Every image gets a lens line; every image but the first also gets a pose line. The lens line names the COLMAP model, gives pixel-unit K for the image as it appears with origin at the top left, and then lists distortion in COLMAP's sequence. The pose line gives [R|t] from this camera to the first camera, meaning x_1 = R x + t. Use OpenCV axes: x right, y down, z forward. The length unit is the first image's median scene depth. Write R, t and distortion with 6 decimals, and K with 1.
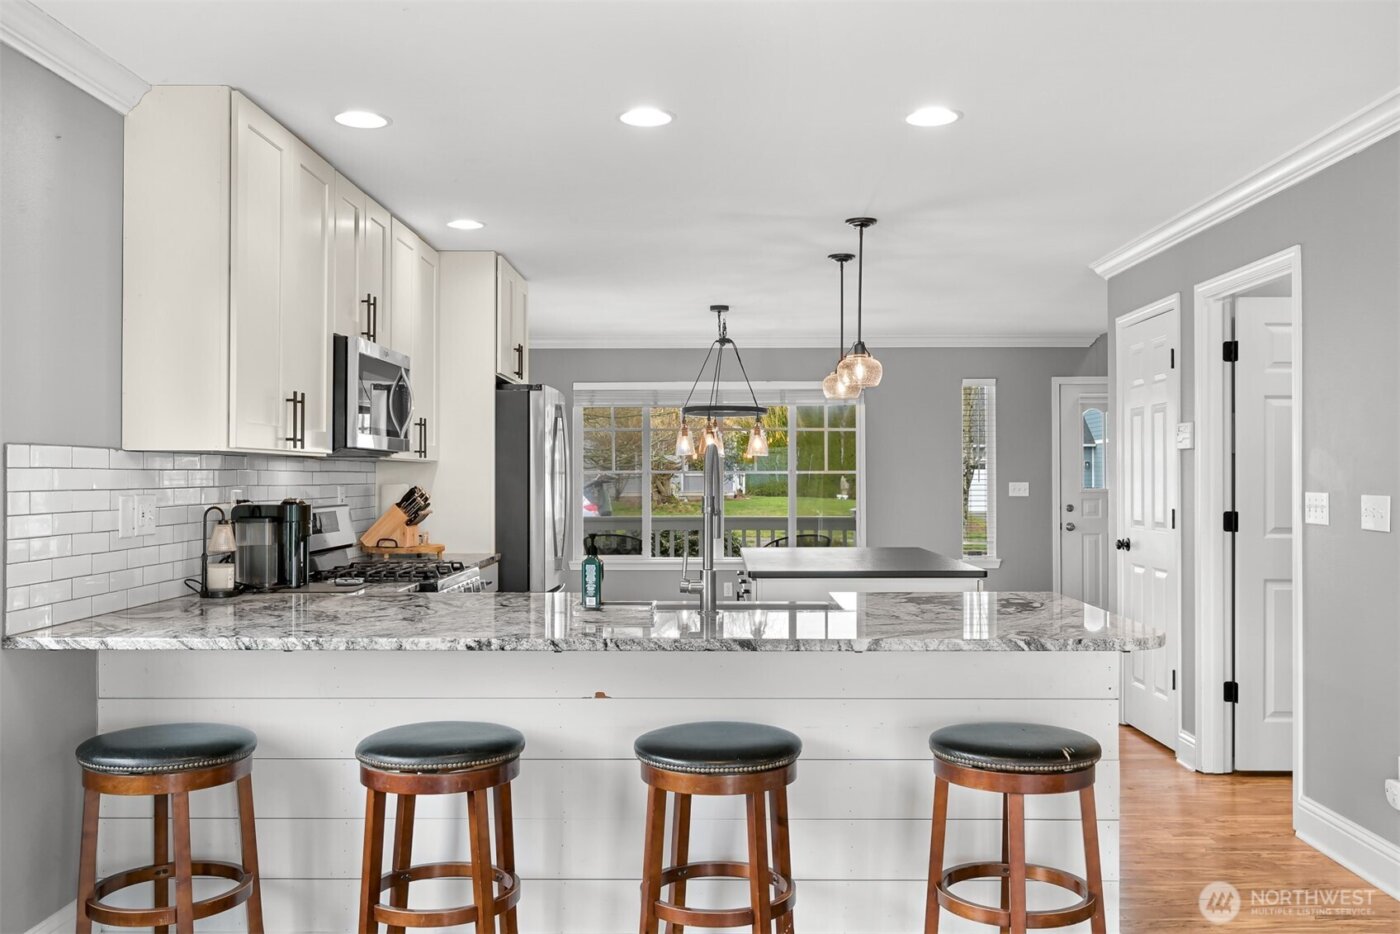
lens RADIAL K [[1214.1, 0, 700.0], [0, 1214.1, 467.0], [0, 0, 1]] dist [-0.043680, -0.000658]
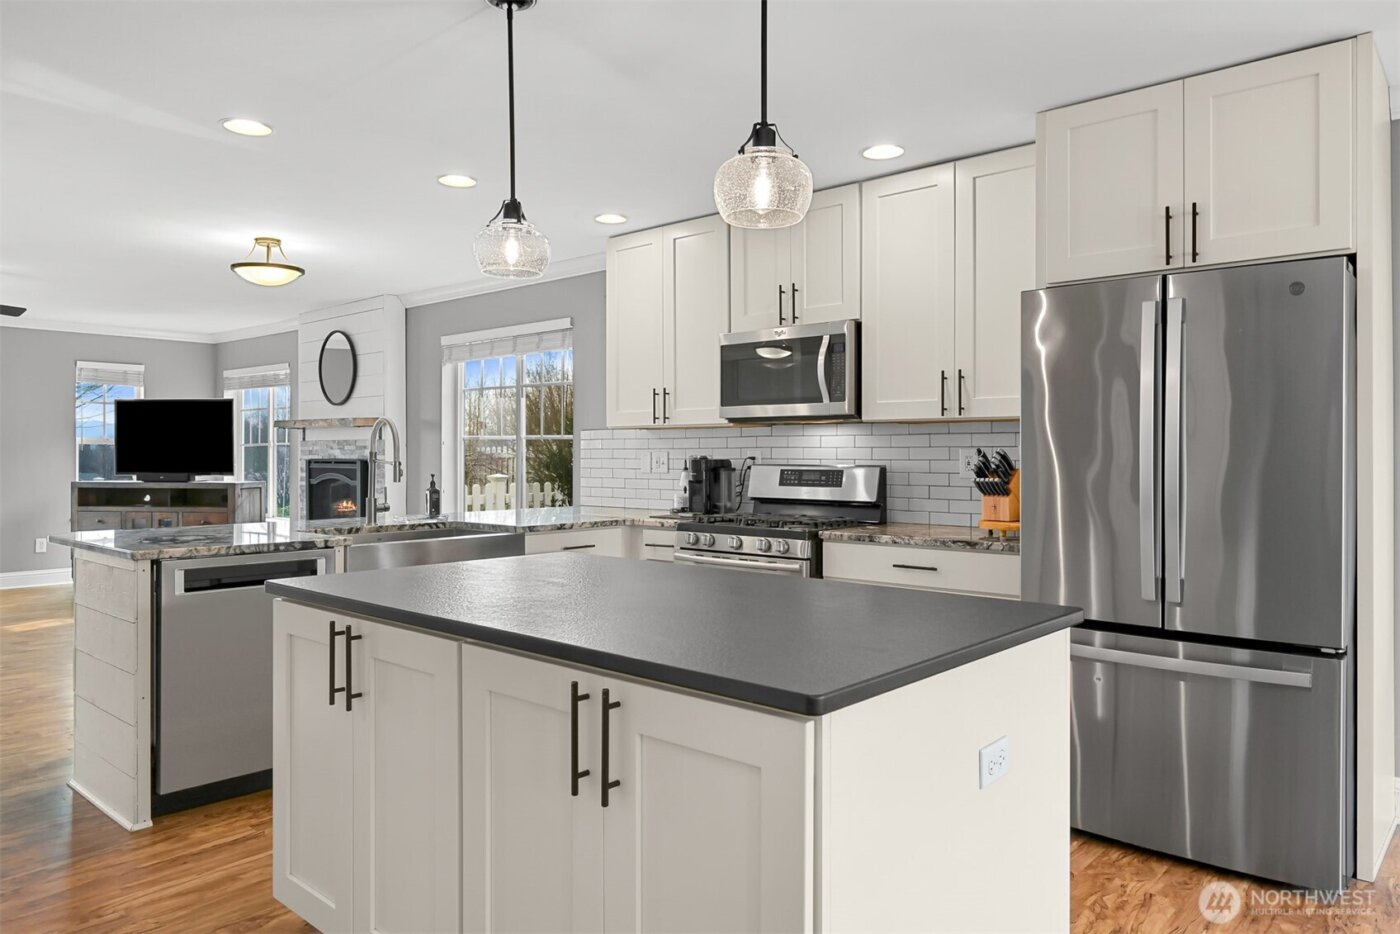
lens RADIAL K [[951.6, 0, 704.2], [0, 951.6, 456.5], [0, 0, 1]] dist [-0.004747, -0.002658]
pose [[-0.649762, 0.000137, -0.760138, 0.485329], [0.004105, 0.999986, -0.003328, 0.027749], [0.760127, -0.005282, -0.649753, 1.580575]]
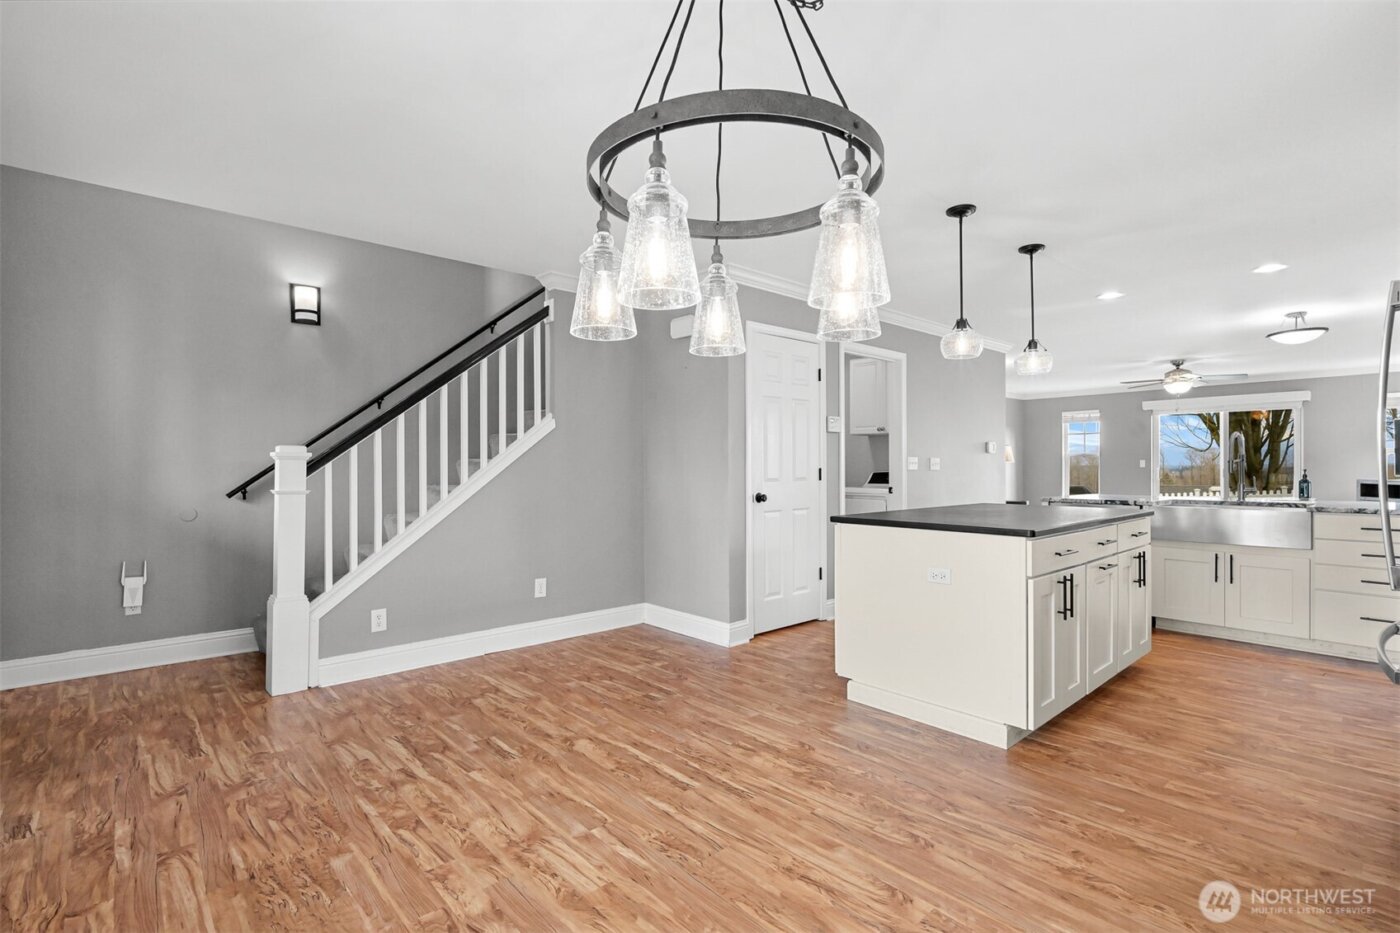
lens RADIAL K [[647.7, 0, 700.0], [0, 647.7, 466.5], [0, 0, 1]] dist [-0.001333, 0.000290]
pose [[-0.681491, 0.000204, 0.731826, -0.162042], [-0.004170, 0.999983, -0.004162, 0.044829], [-0.731814, -0.005888, -0.681479, 2.009404]]
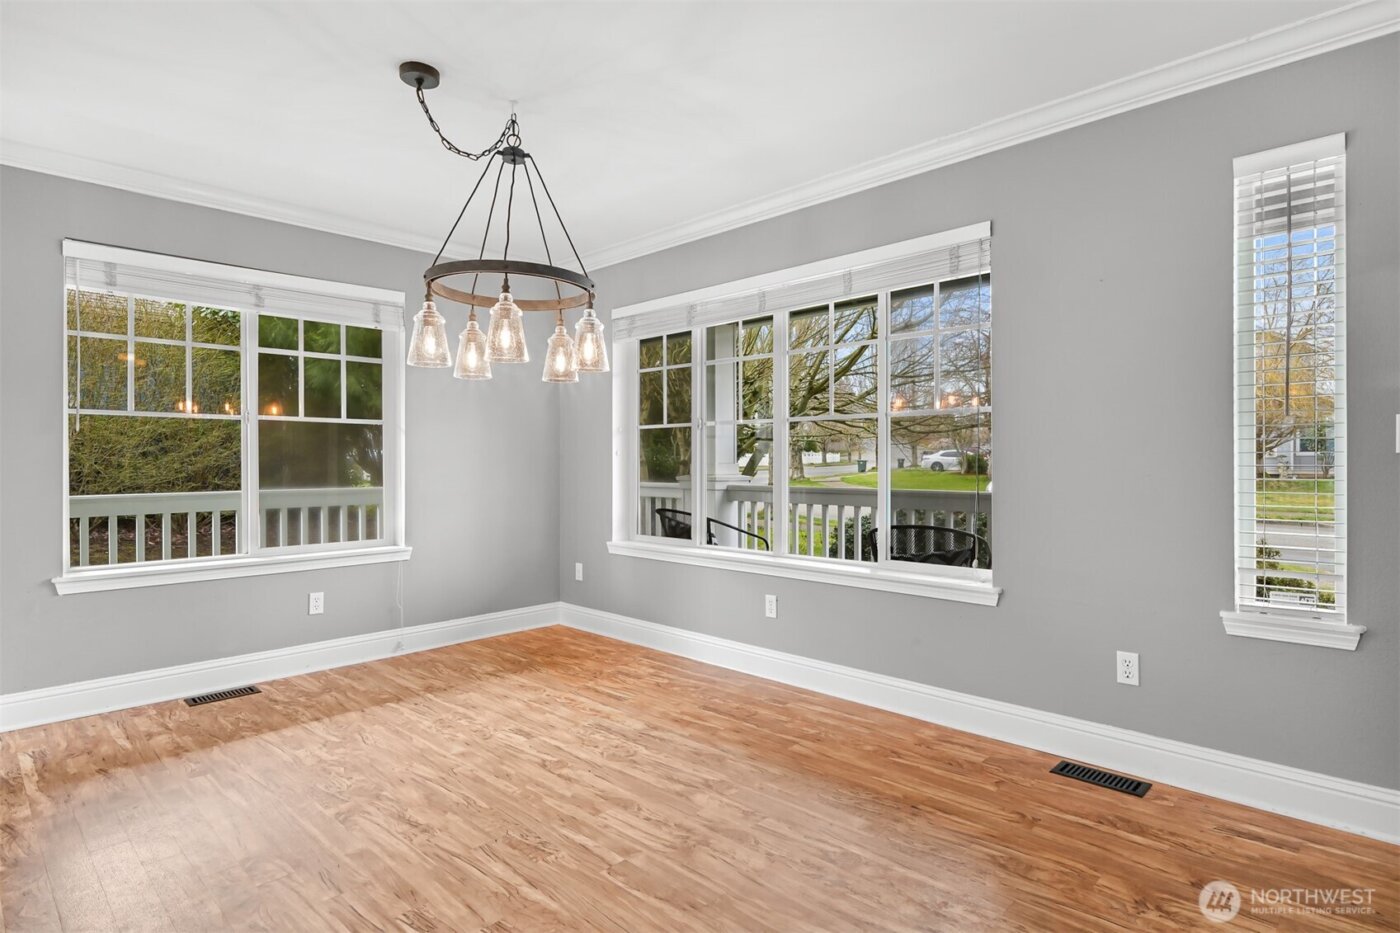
lens RADIAL K [[734.3, 0, 698.7], [0, 734.3, 458.7], [0, 0, 1]] dist [0.001097, -0.000124]
pose [[0.732144, -0.004653, -0.681134, 0.544156], [0.009382, 0.999951, 0.003255, 0.051052], [0.681086, -0.008774, 0.732151, 1.473021]]
